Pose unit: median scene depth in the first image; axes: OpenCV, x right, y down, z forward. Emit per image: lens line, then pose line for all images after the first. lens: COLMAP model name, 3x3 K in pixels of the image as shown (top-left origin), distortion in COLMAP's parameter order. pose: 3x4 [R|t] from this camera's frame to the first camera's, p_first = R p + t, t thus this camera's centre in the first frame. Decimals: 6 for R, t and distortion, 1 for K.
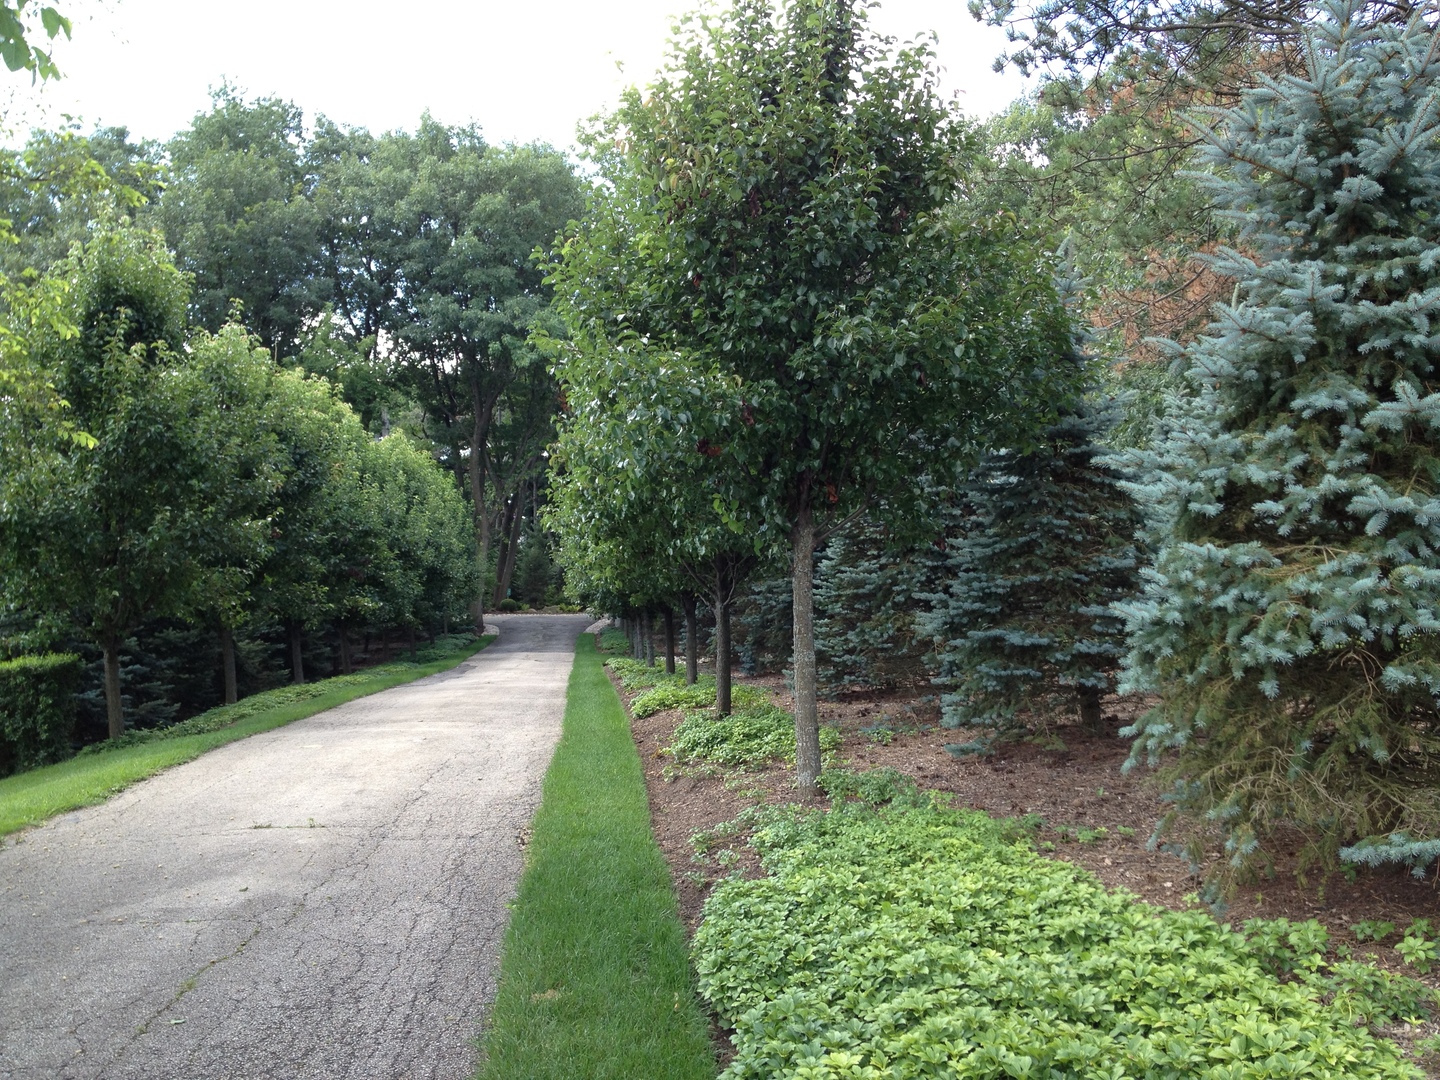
lens RADIAL K [[1291.5, 0, 720.0], [0, 1291.5, 540.0], [0, 0, 1]] dist [0.107031, -0.151458]
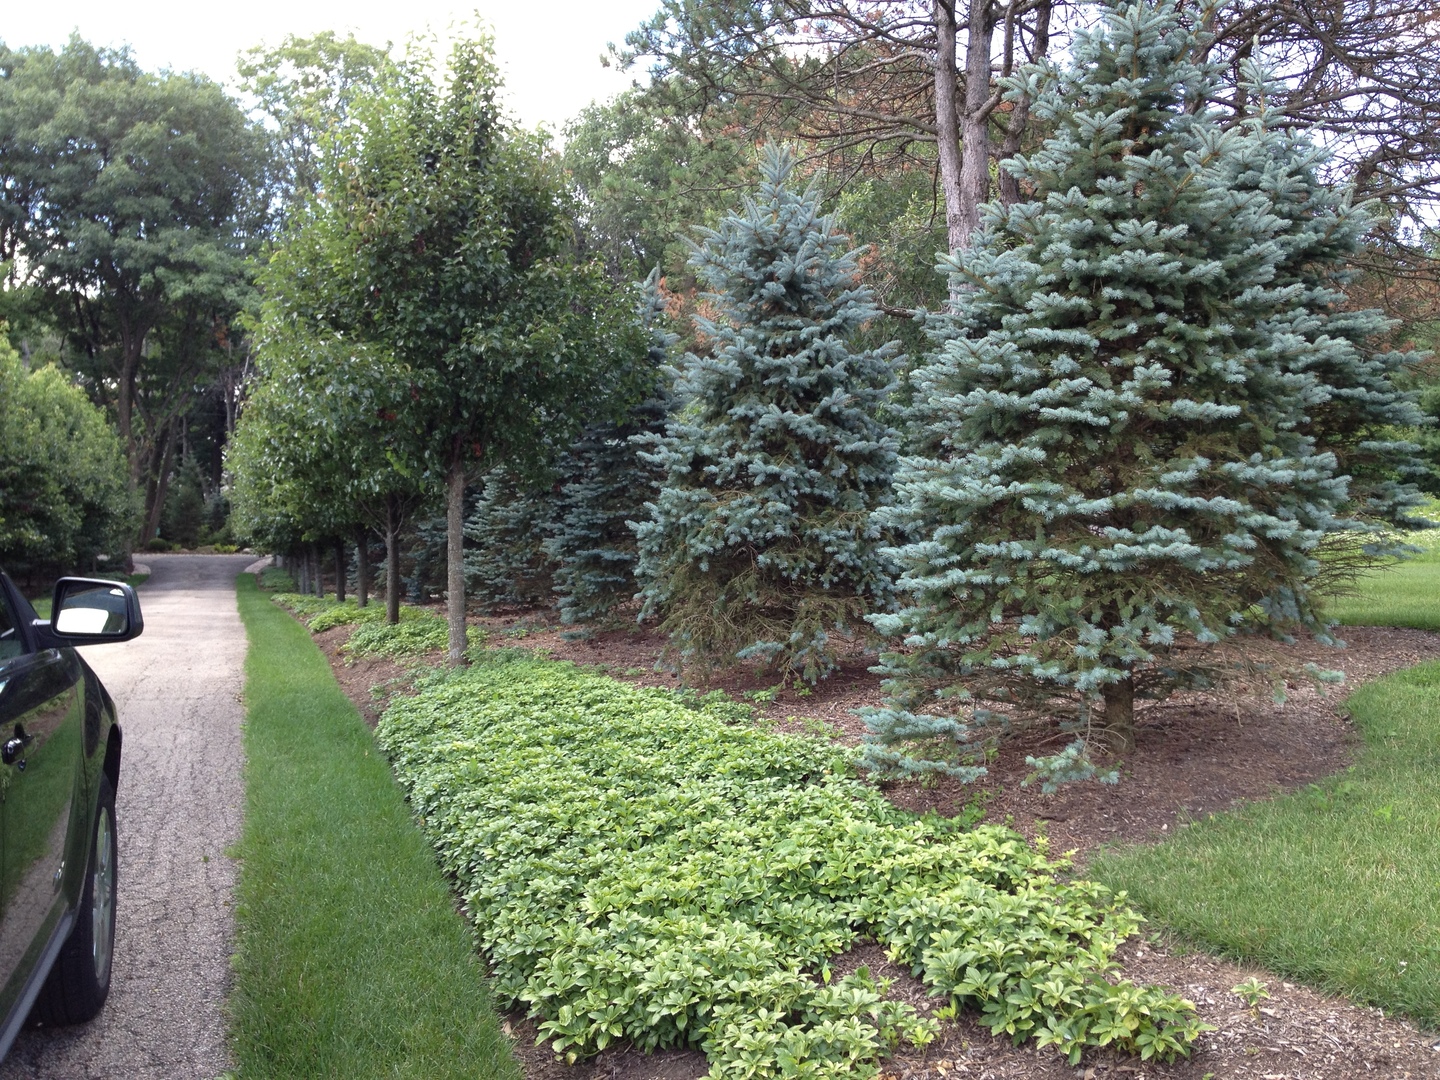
lens RADIAL K [[1291.5, 0, 720.0], [0, 1291.5, 540.0], [0, 0, 1]] dist [0.107031, -0.151458]
pose [[0.968288, 0.009383, 0.249659, -0.007993], [-0.019736, 0.999044, 0.038998, 0.001673], [-0.249055, -0.042688, 0.967548, -0.413961]]
